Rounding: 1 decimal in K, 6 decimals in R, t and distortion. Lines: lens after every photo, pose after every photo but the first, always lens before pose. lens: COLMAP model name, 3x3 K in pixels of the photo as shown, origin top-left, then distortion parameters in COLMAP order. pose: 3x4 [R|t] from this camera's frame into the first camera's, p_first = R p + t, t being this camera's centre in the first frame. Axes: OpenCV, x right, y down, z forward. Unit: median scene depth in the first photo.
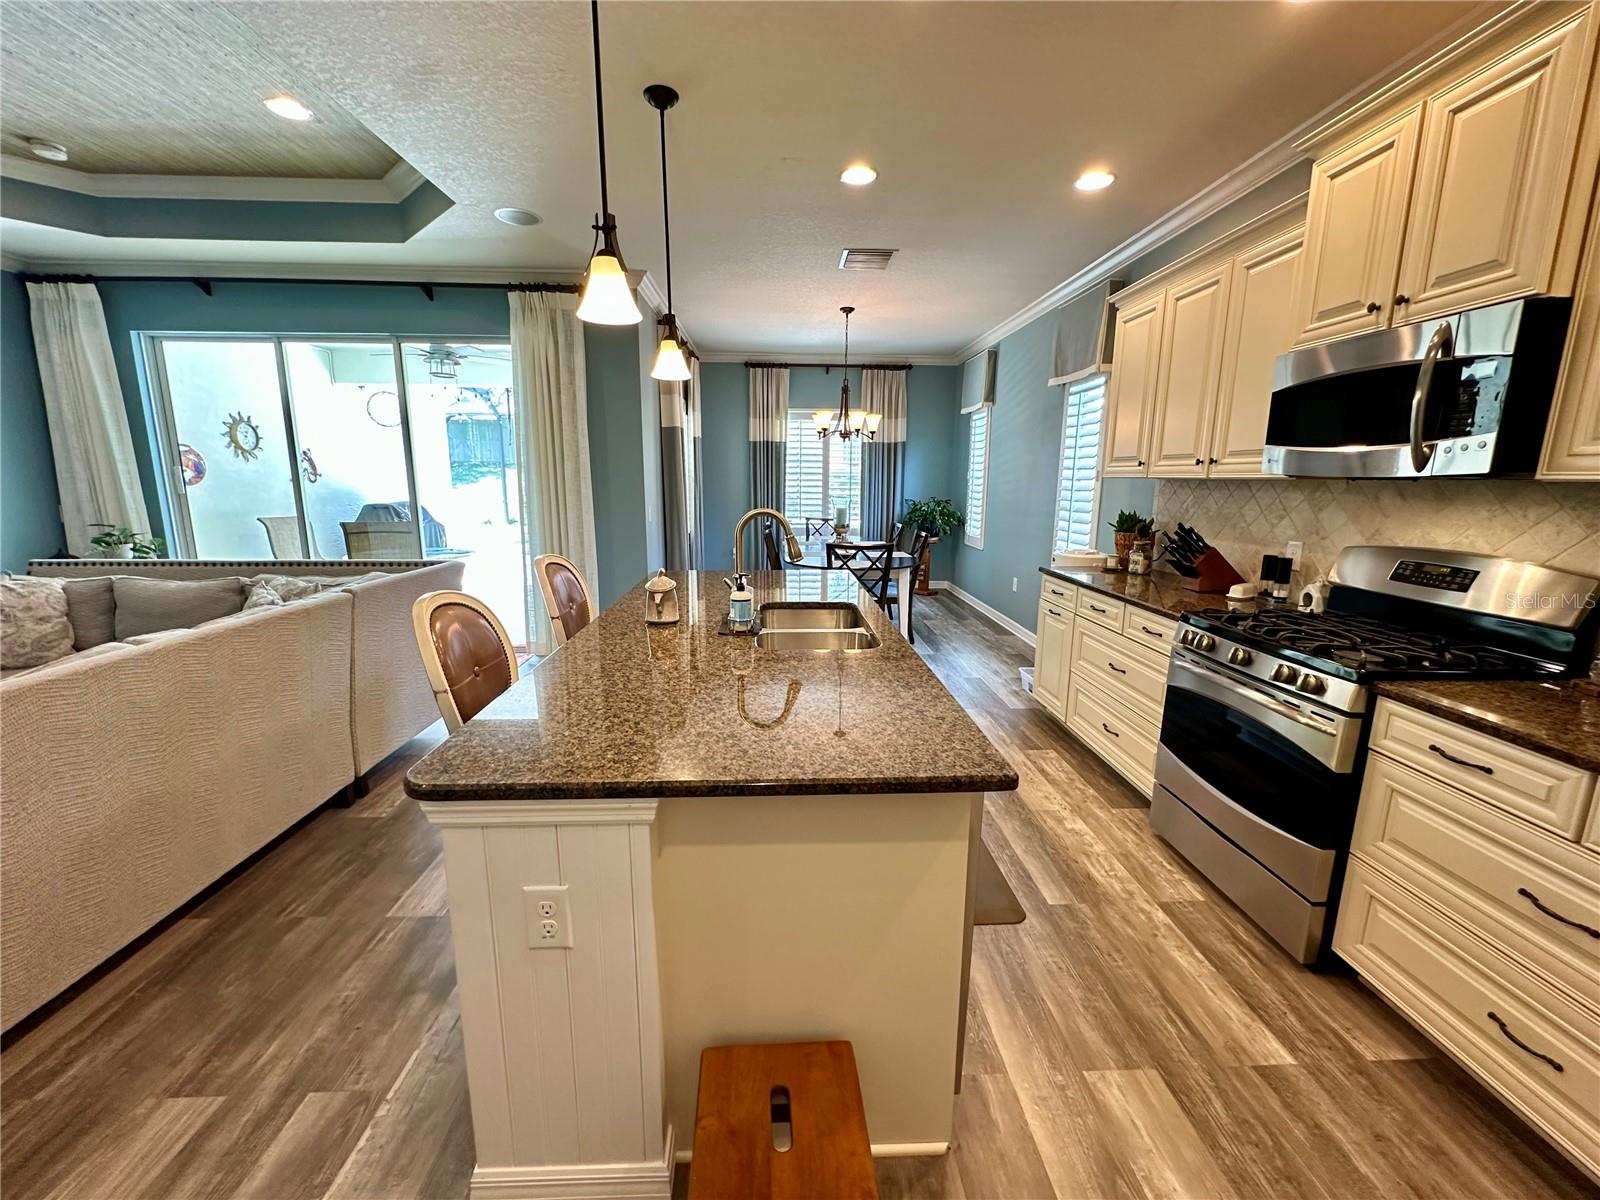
lens RADIAL K [[636.6, 0, 802.1], [0, 636.6, 595.9], [0, 0, 1]] dist [-0.002776, 0.000264]
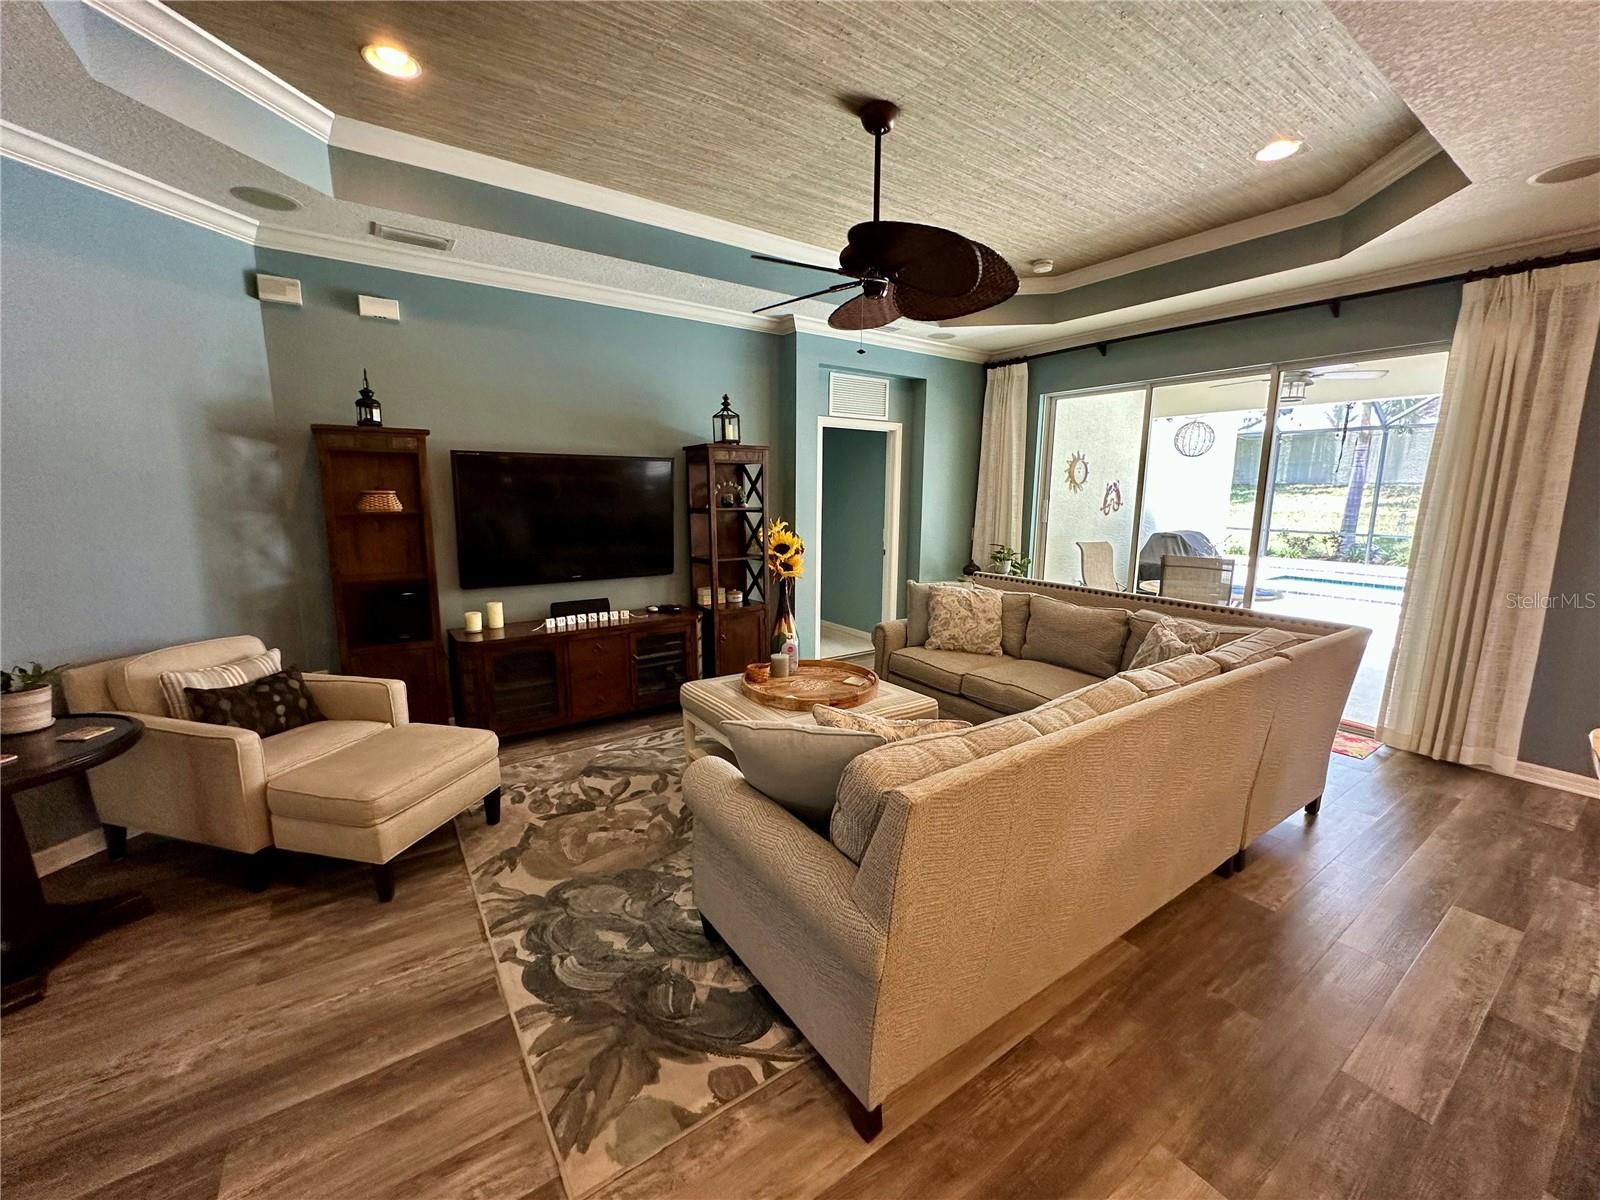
lens RADIAL K [[636.6, 0, 802.2], [0, 636.6, 595.7], [0, 0, 1]] dist [-0.002776, 0.000264]
pose [[0.532410, 0.137525, -0.835241, -0.221480], [-0.161173, 0.985133, 0.059469, -0.023349], [0.831001, 0.102957, 0.546660, -0.057865]]
